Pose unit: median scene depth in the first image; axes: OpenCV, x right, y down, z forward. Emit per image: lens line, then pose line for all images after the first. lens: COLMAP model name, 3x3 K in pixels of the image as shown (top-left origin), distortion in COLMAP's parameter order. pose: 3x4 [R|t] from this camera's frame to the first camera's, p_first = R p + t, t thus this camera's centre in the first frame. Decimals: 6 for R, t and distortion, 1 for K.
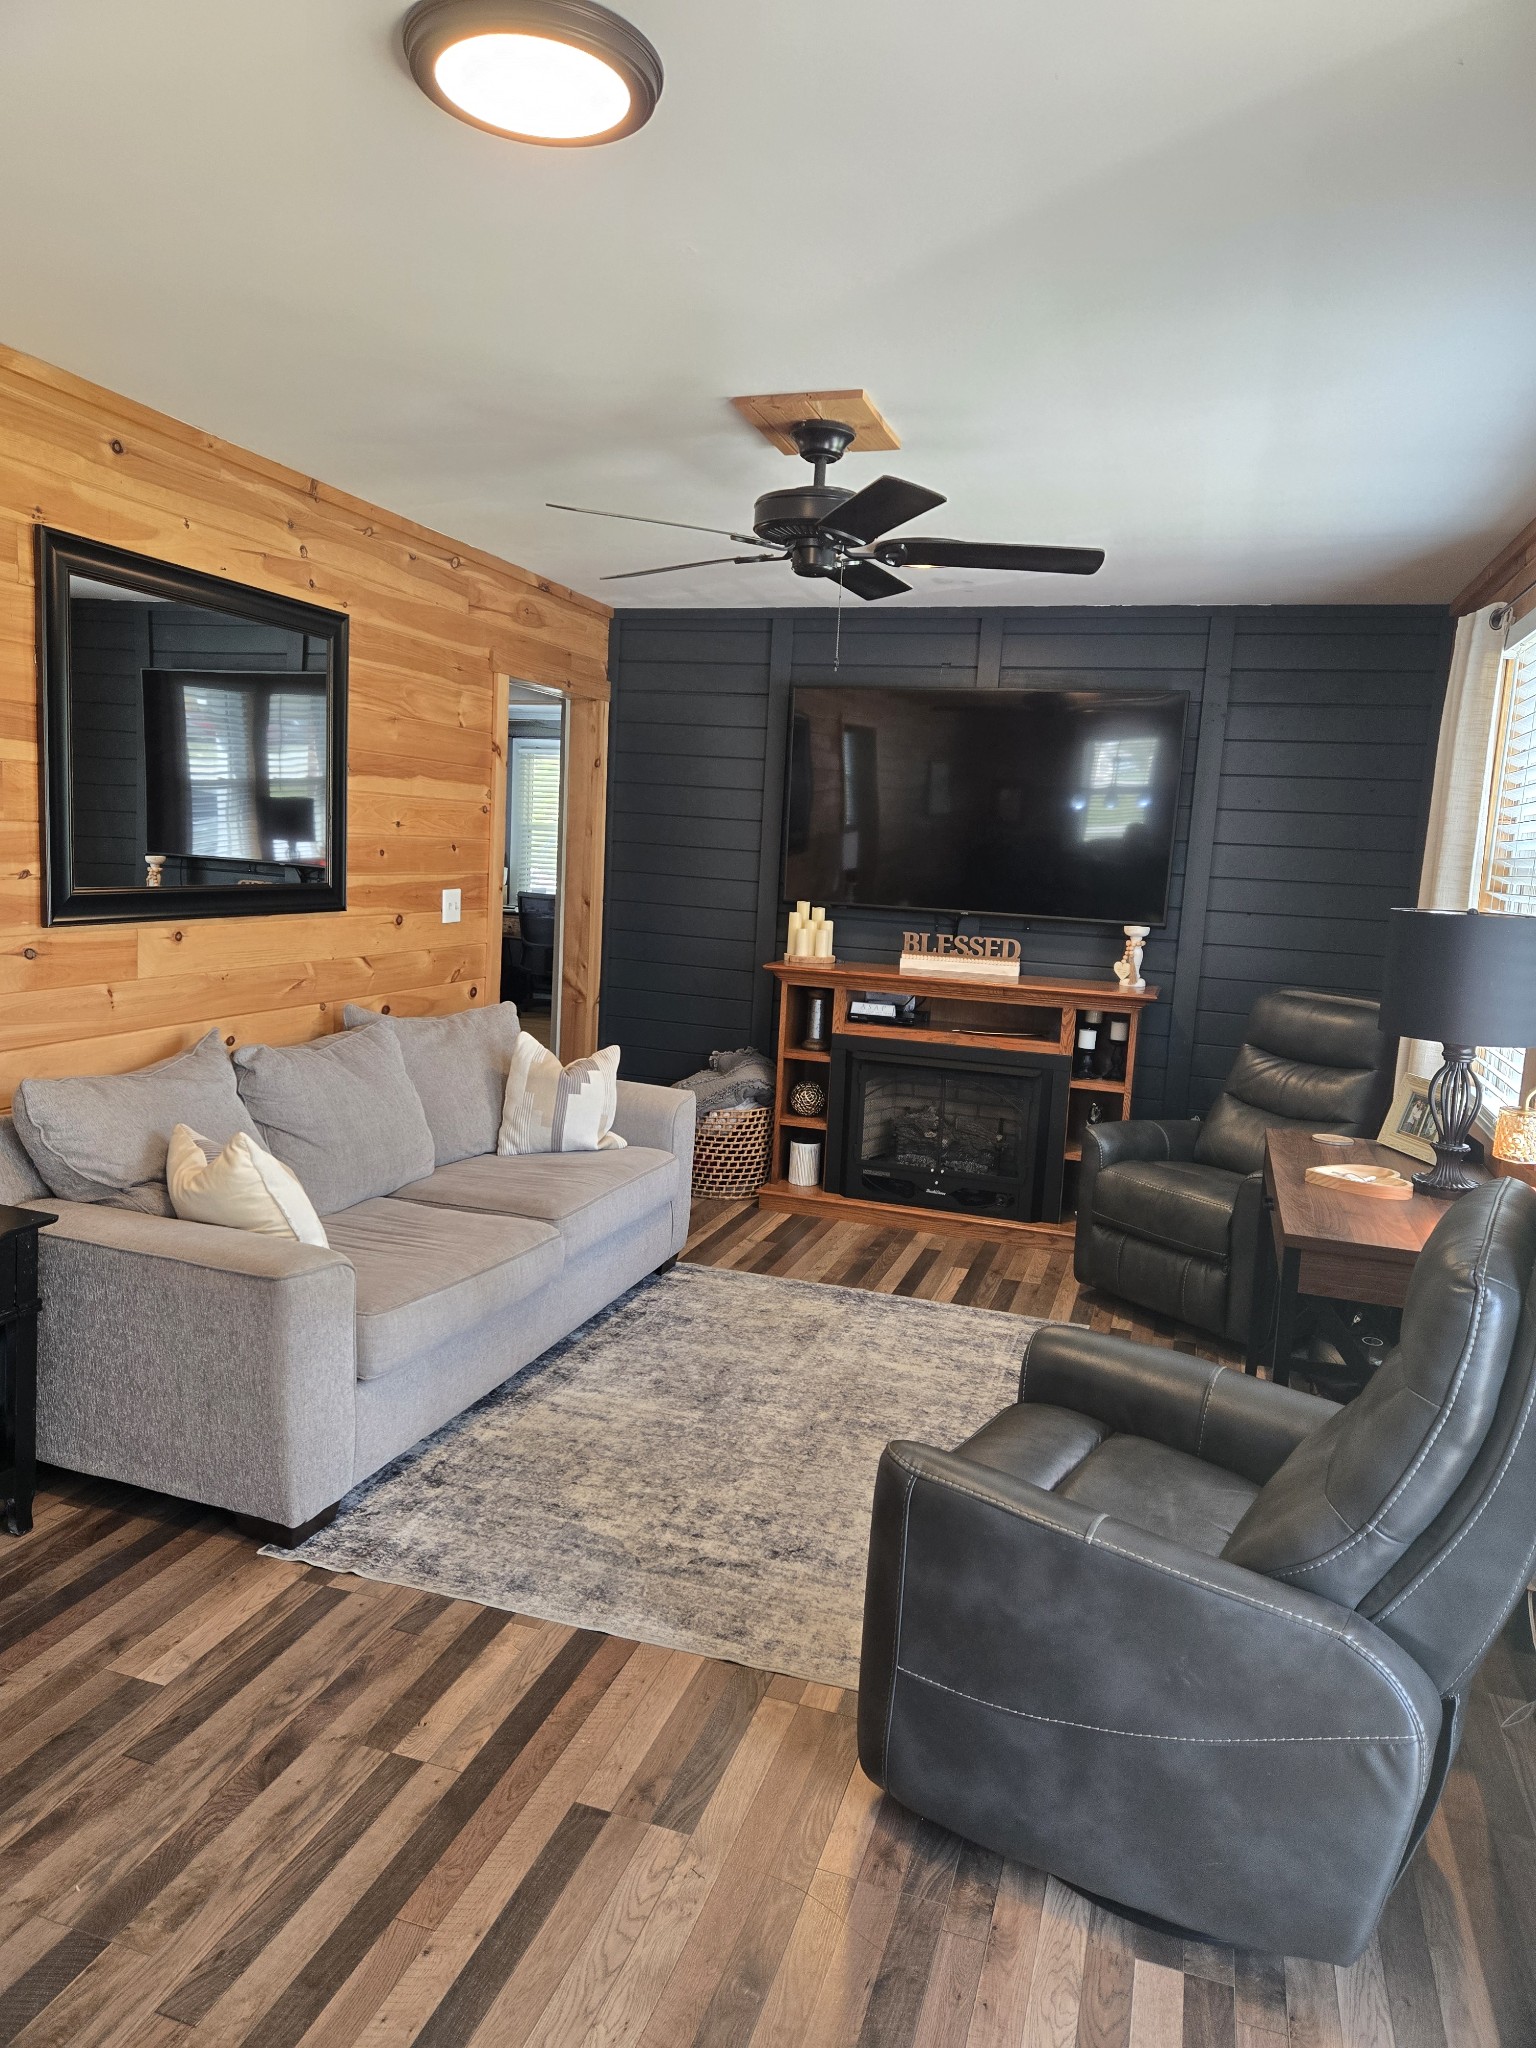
lens RADIAL K [[1375.4, 0, 756.8], [0, 1375.4, 1025.2], [0, 0, 1]] dist [0.087222, -0.081215]
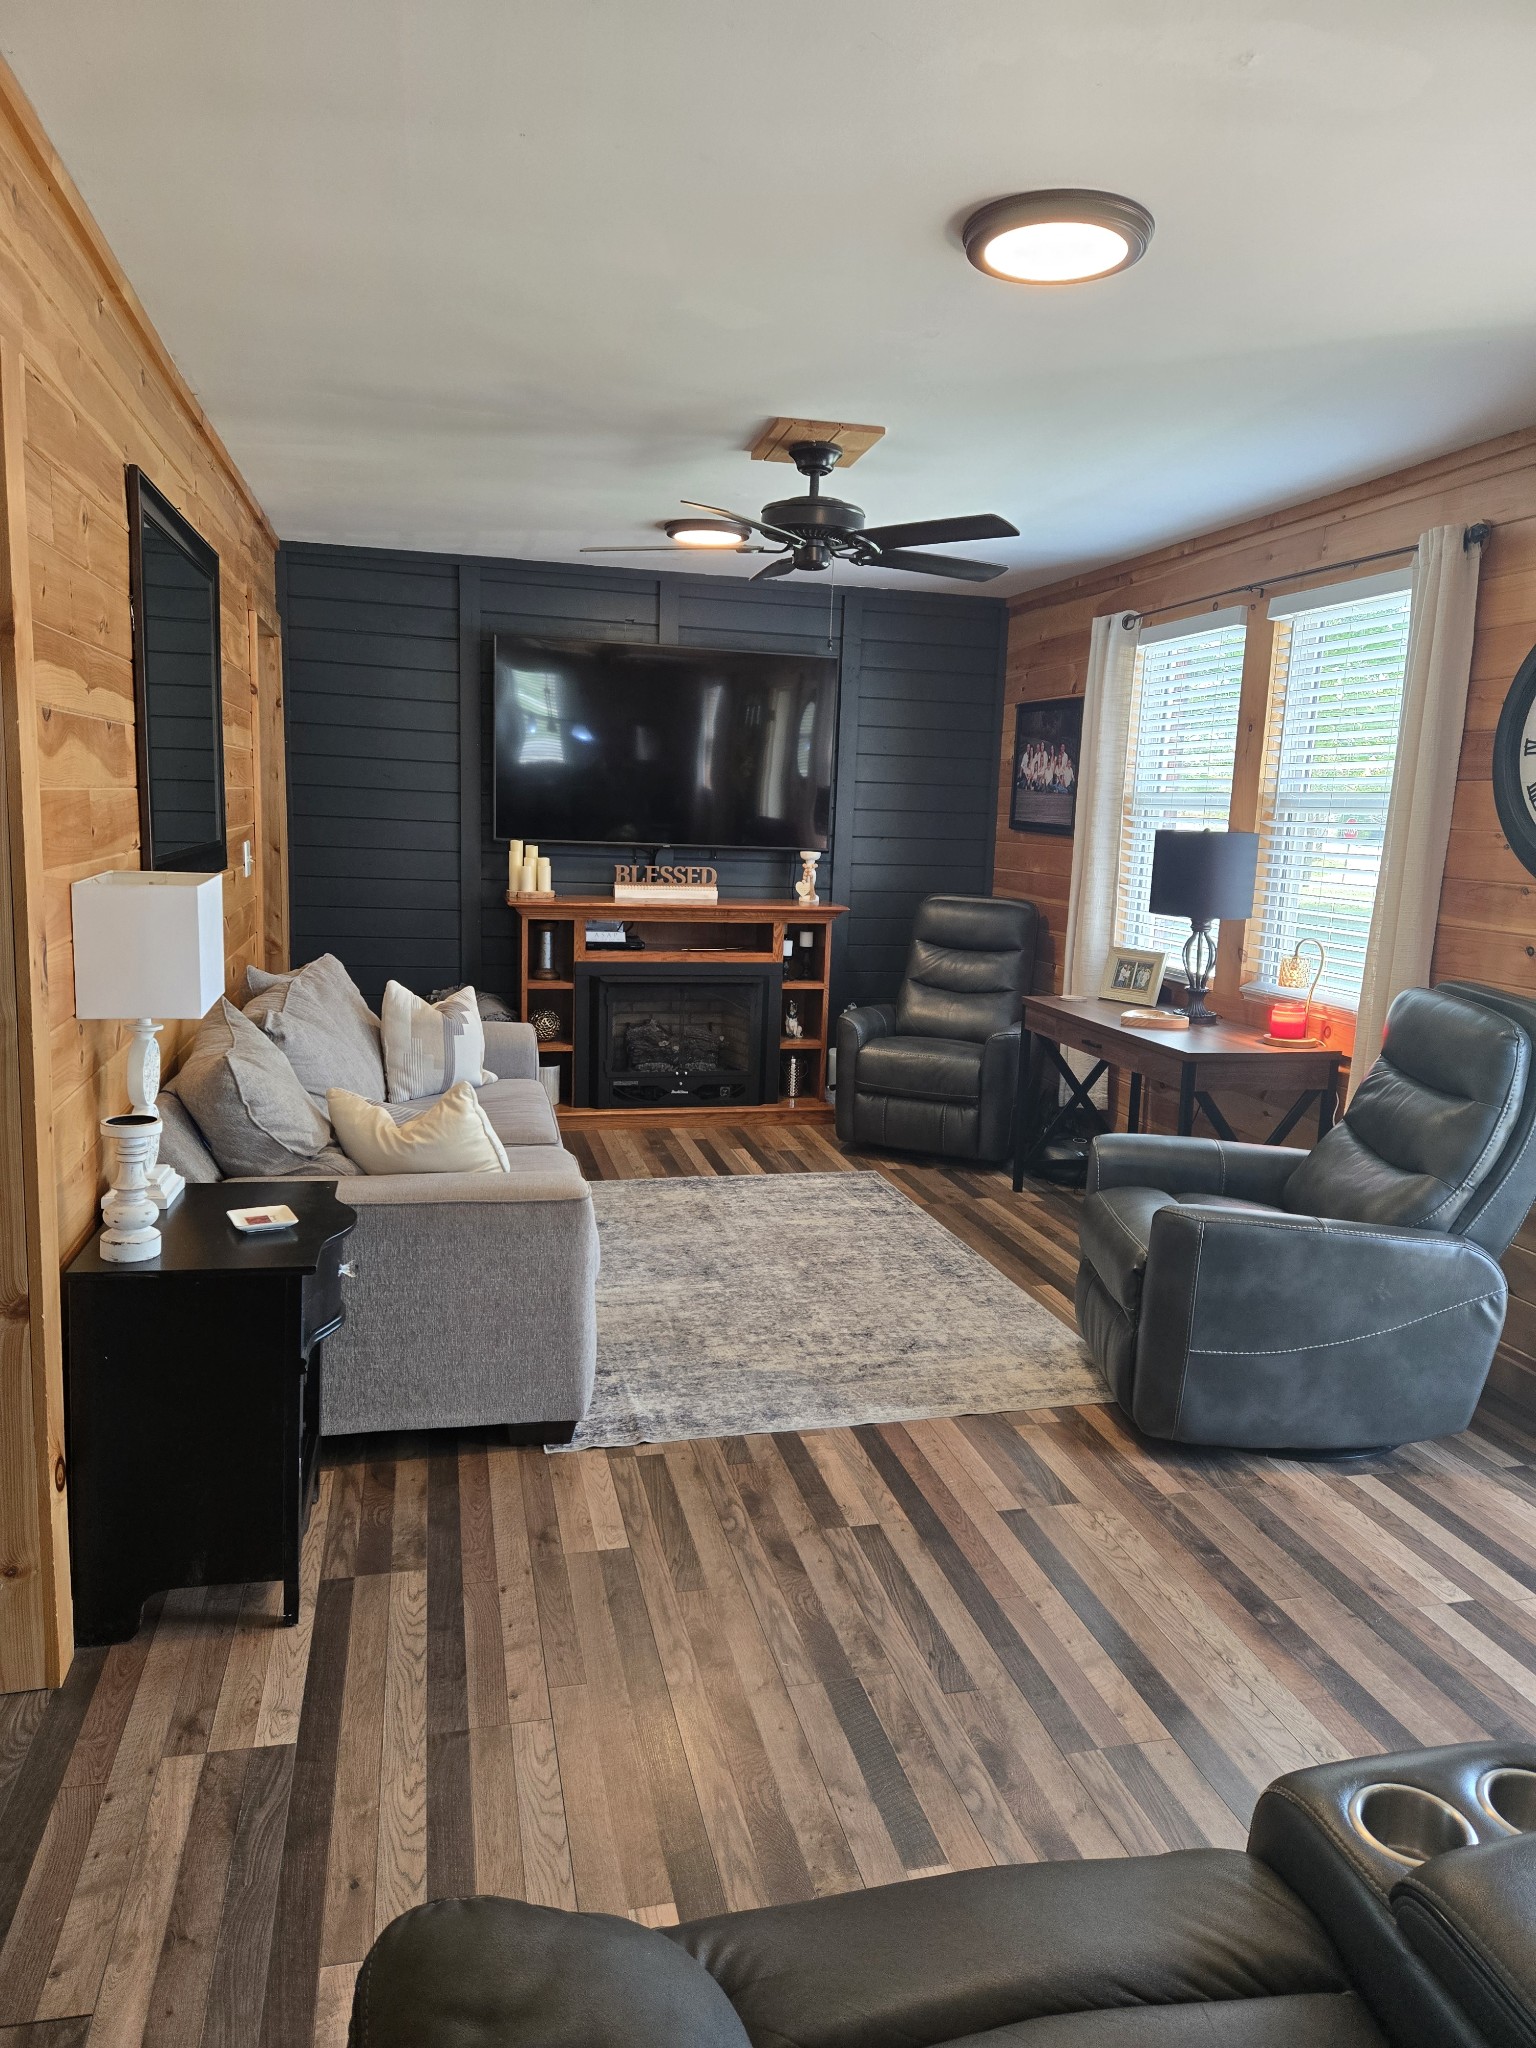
lens RADIAL K [[1375.4, 0, 773.2], [0, 1375.4, 1022.4], [0, 0, 1]] dist [0.087222, -0.081215]
pose [[0.845881, -0.108243, 0.522273, -0.546834], [0.081511, 0.993923, 0.073977, -0.019843], [-0.527107, -0.020004, 0.849563, -0.013392]]
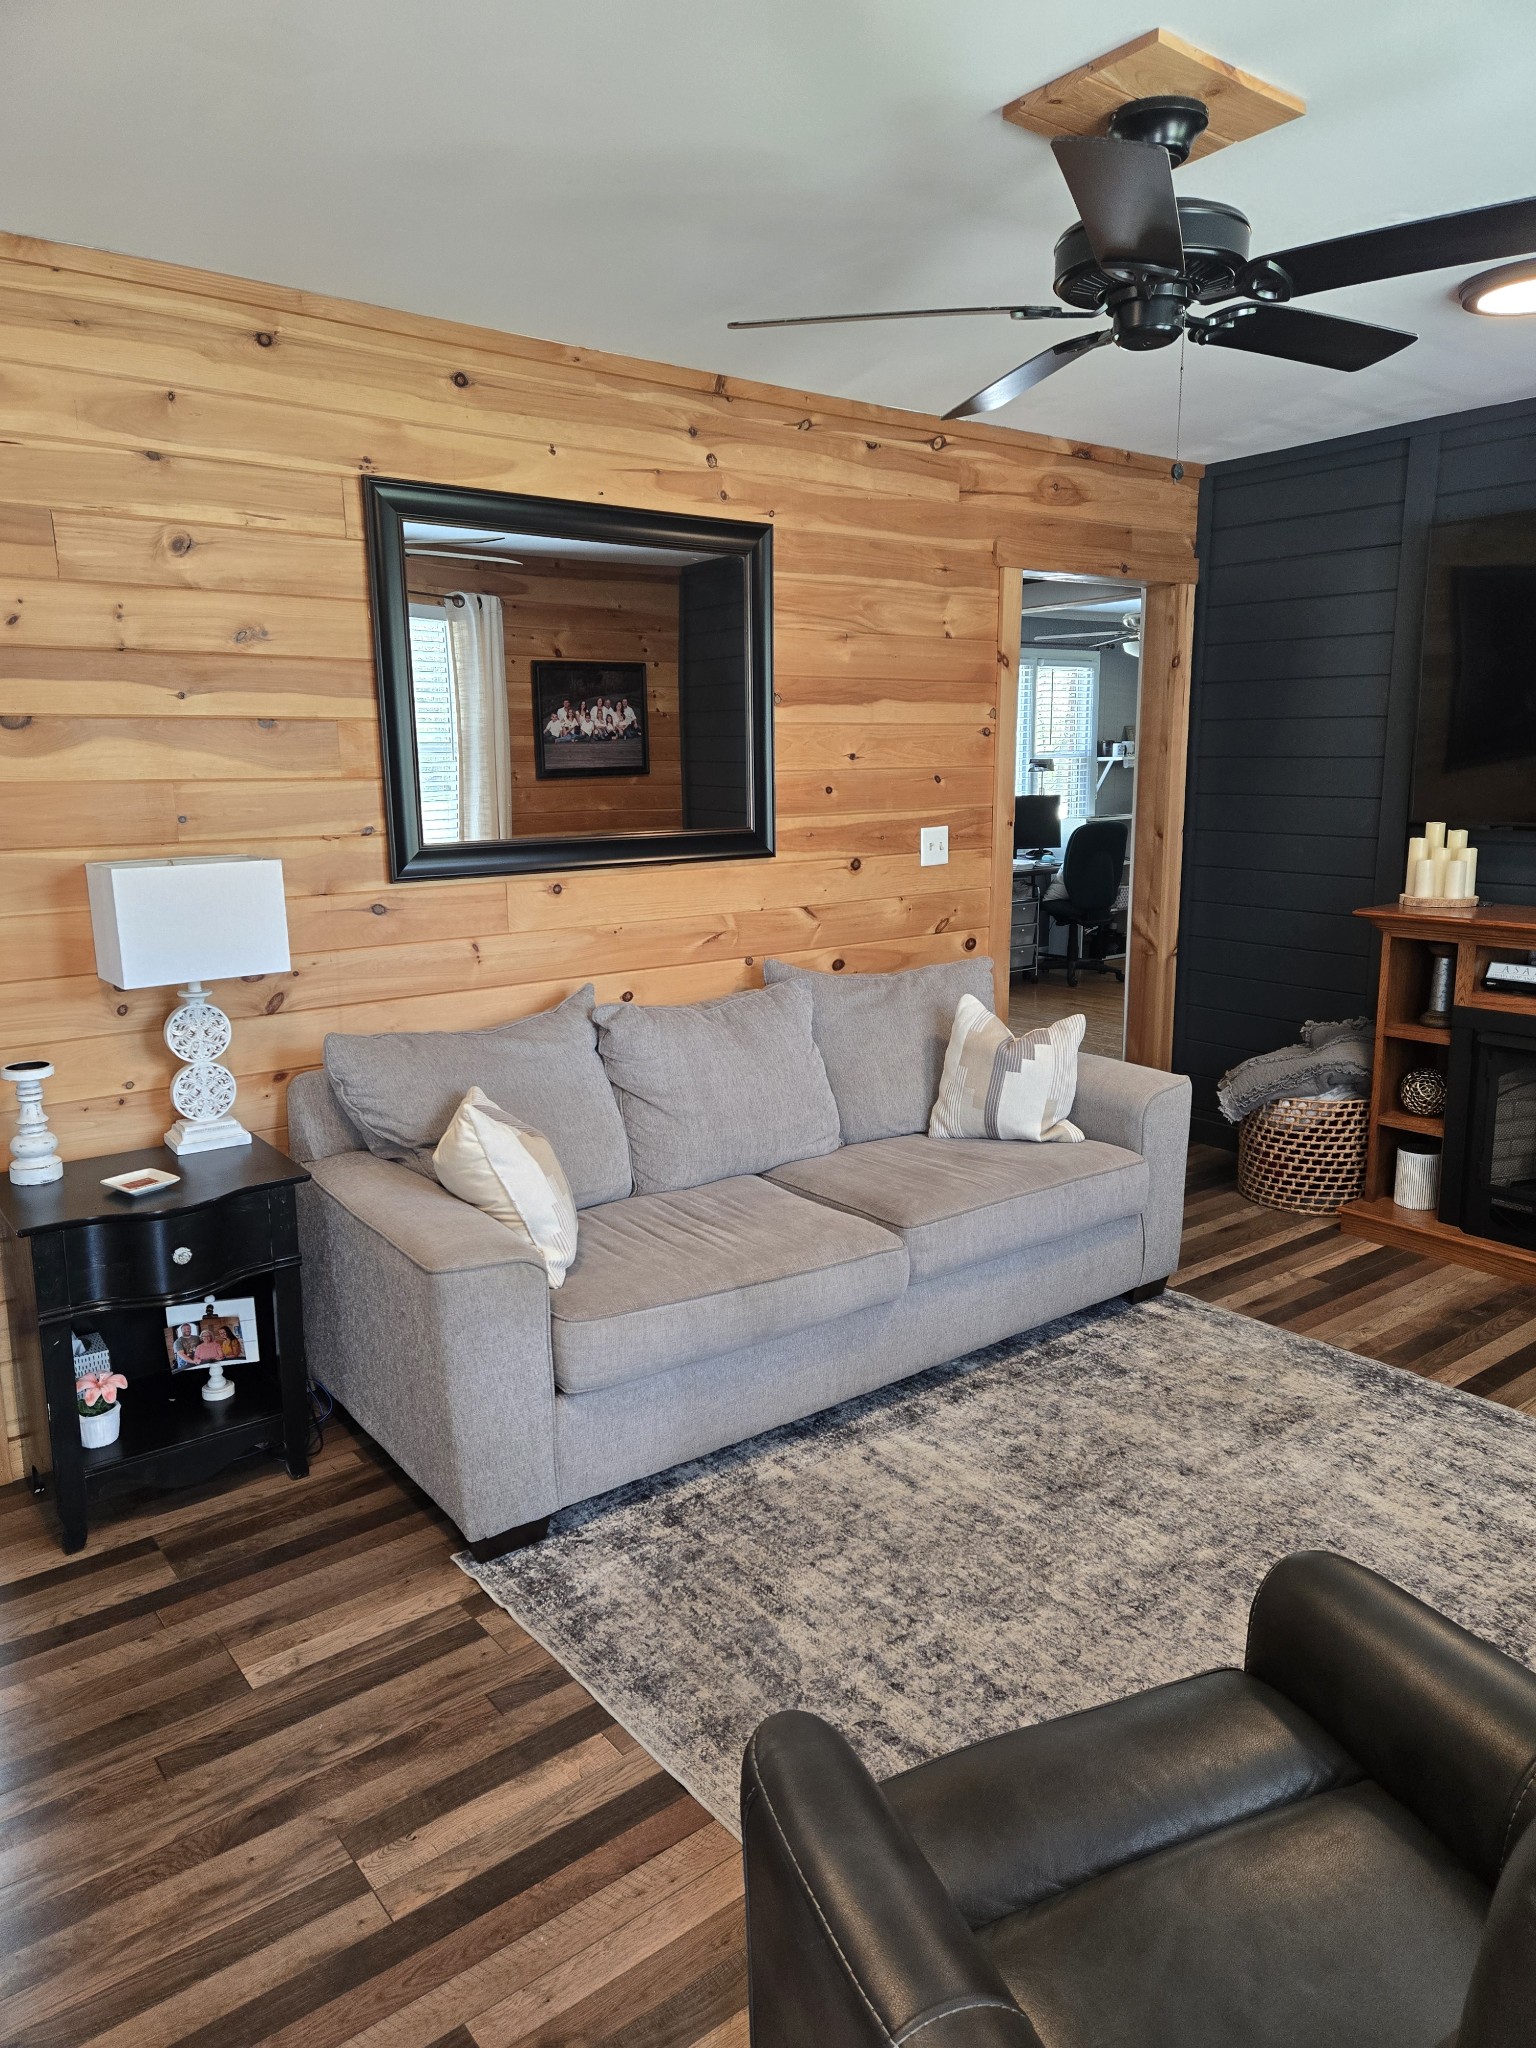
lens RADIAL K [[1375.4, 0, 756.0], [0, 1375.4, 1023.2], [0, 0, 1]] dist [0.087222, -0.081215]
pose [[0.826591, 0.046455, -0.560882, 0.232401], [-0.020696, 0.998422, 0.052194, -0.022103], [0.562422, -0.031535, 0.826249, 0.265289]]
